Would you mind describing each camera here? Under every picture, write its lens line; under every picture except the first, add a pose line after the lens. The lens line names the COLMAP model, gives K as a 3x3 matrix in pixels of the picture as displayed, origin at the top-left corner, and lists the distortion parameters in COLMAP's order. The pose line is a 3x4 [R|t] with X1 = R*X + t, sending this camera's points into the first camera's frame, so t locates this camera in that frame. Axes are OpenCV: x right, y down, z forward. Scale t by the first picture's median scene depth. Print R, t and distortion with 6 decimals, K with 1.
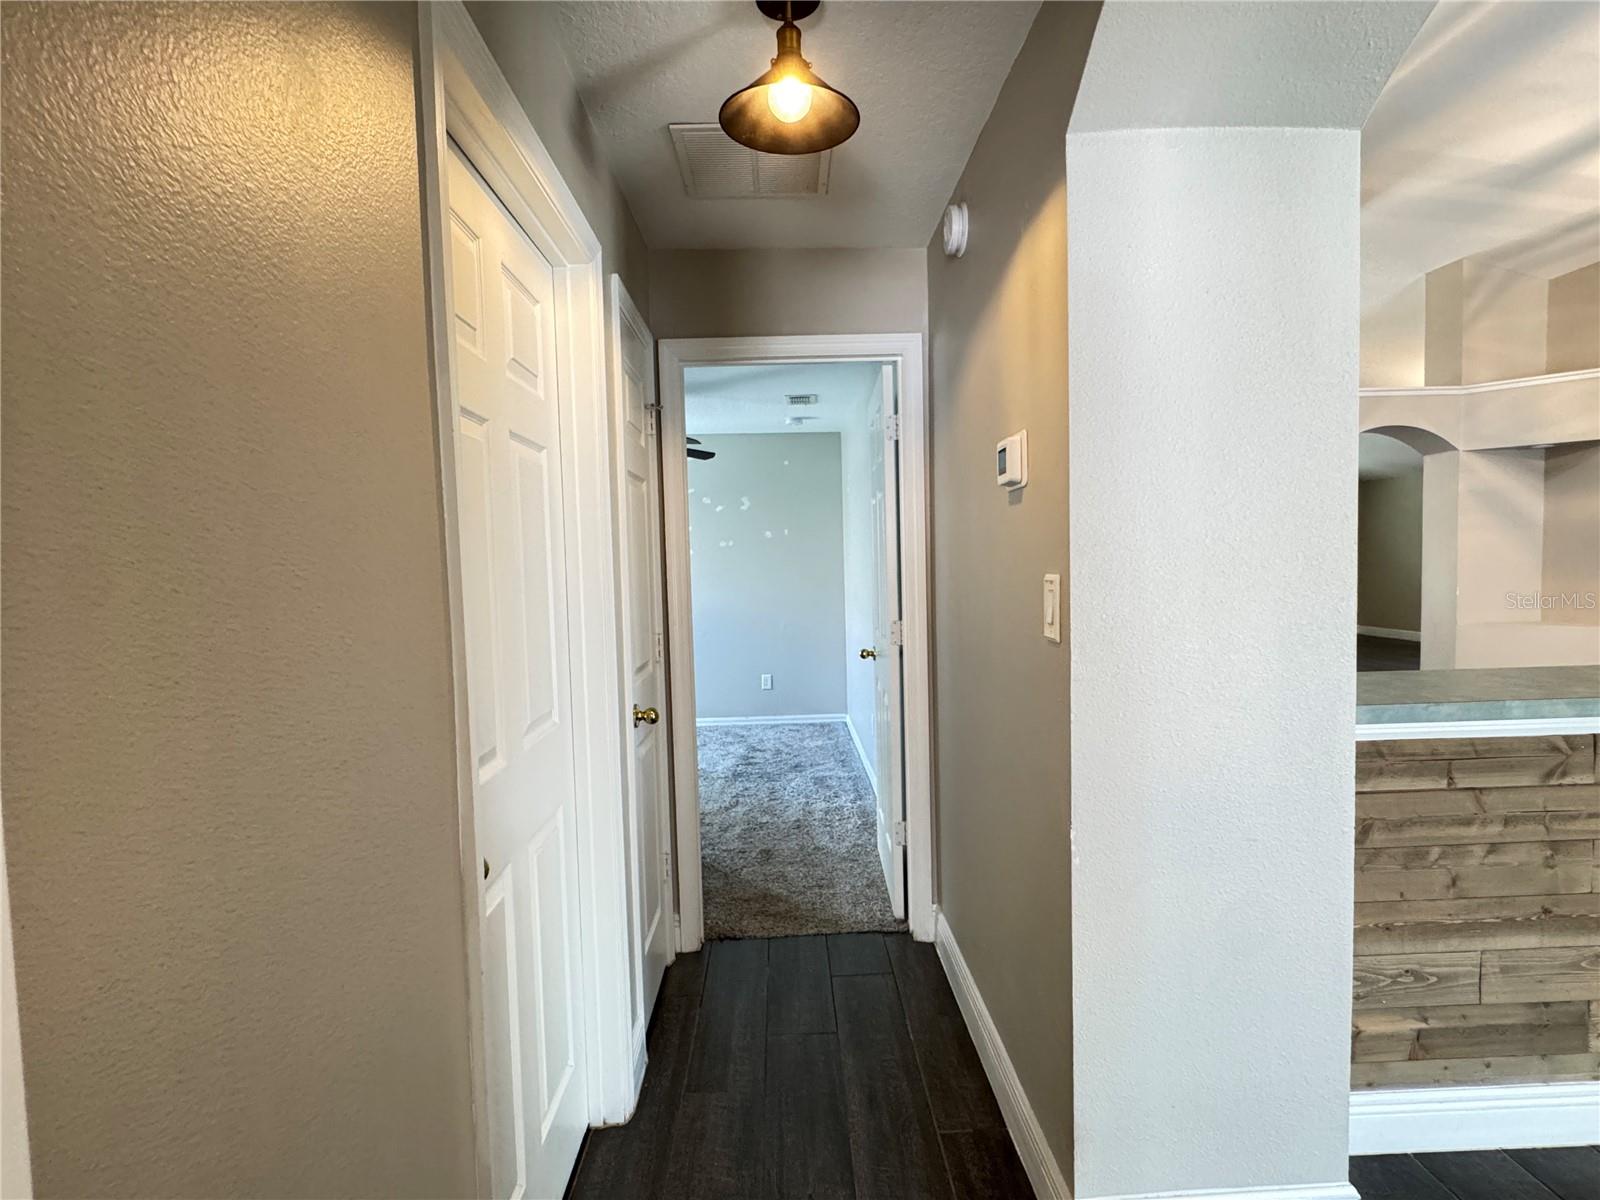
lens RADIAL K [[802.6, 0, 803.7], [0, 802.6, 602.2], [0, 0, 1]] dist [-0.000812, 0.002249]
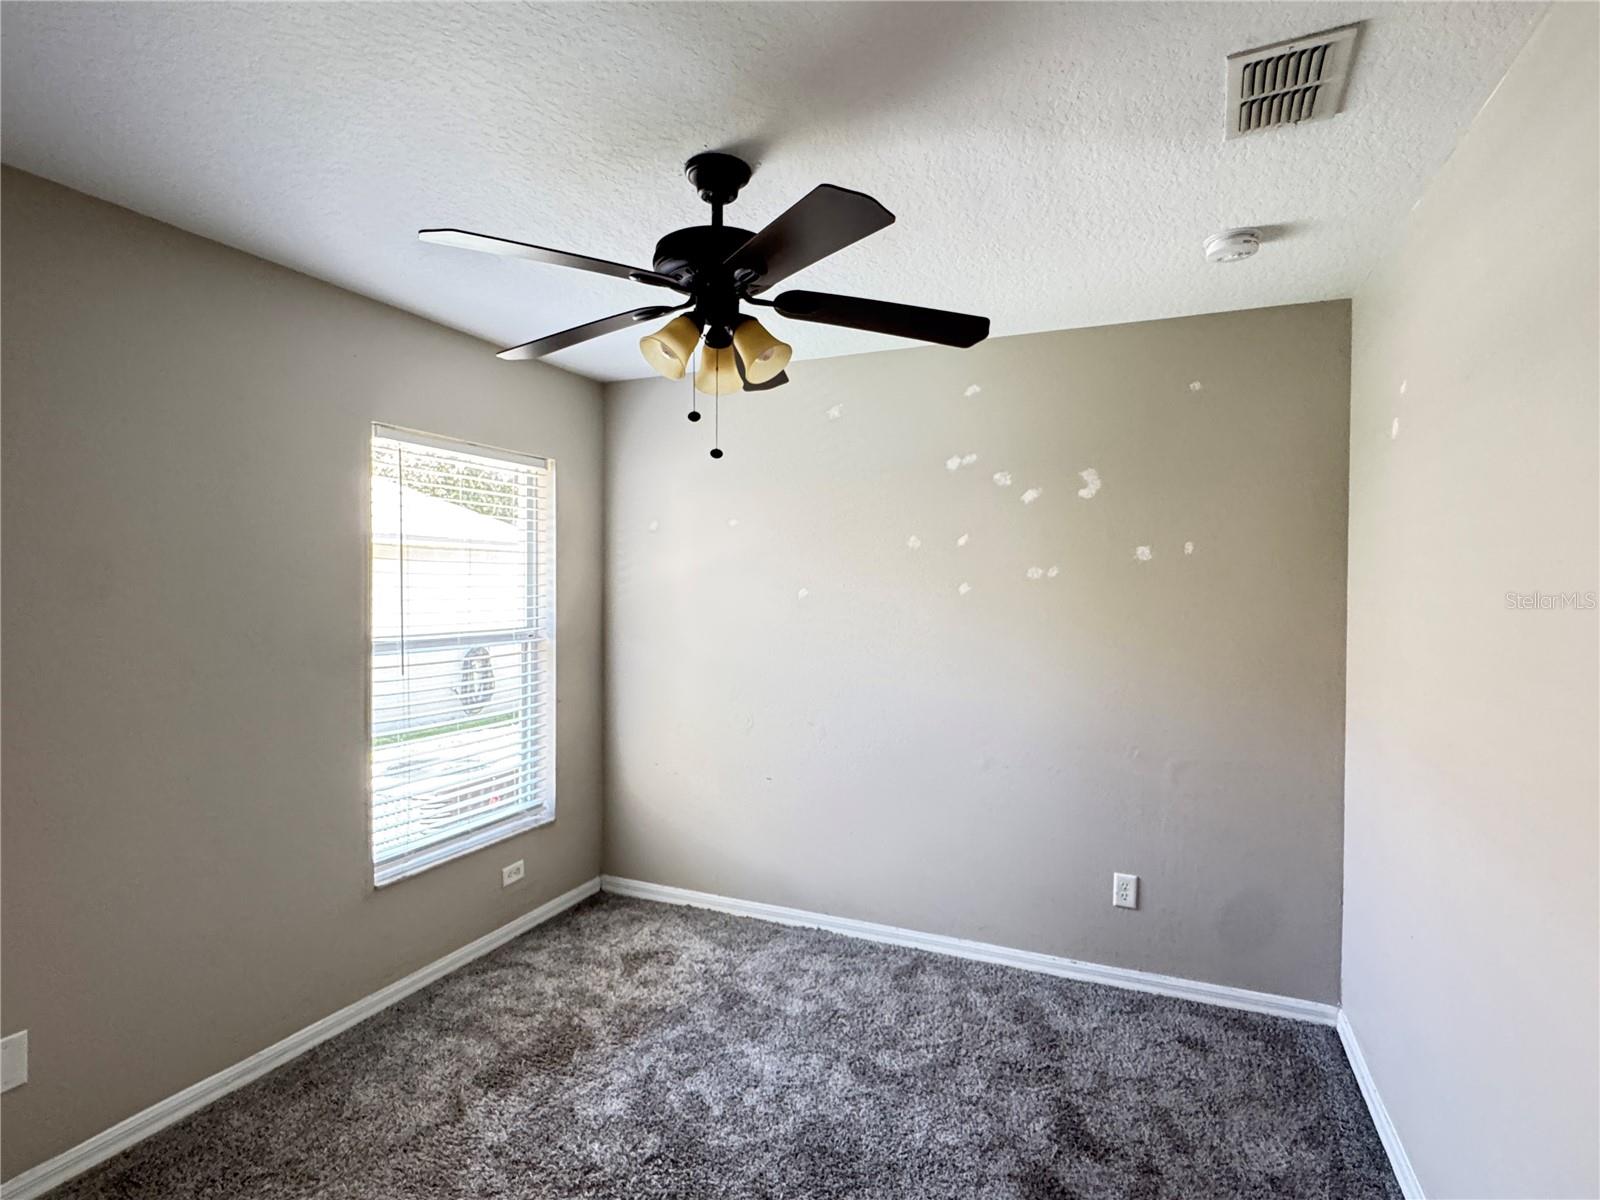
lens RADIAL K [[802.6, 0, 803.9], [0, 802.6, 599.2], [0, 0, 1]] dist [-0.000812, 0.002249]
pose [[0.904944, 0.036275, -0.423982, -0.025170], [-0.049402, 0.998579, -0.020005, -0.041970], [0.422654, 0.039049, 0.905450, 0.529923]]
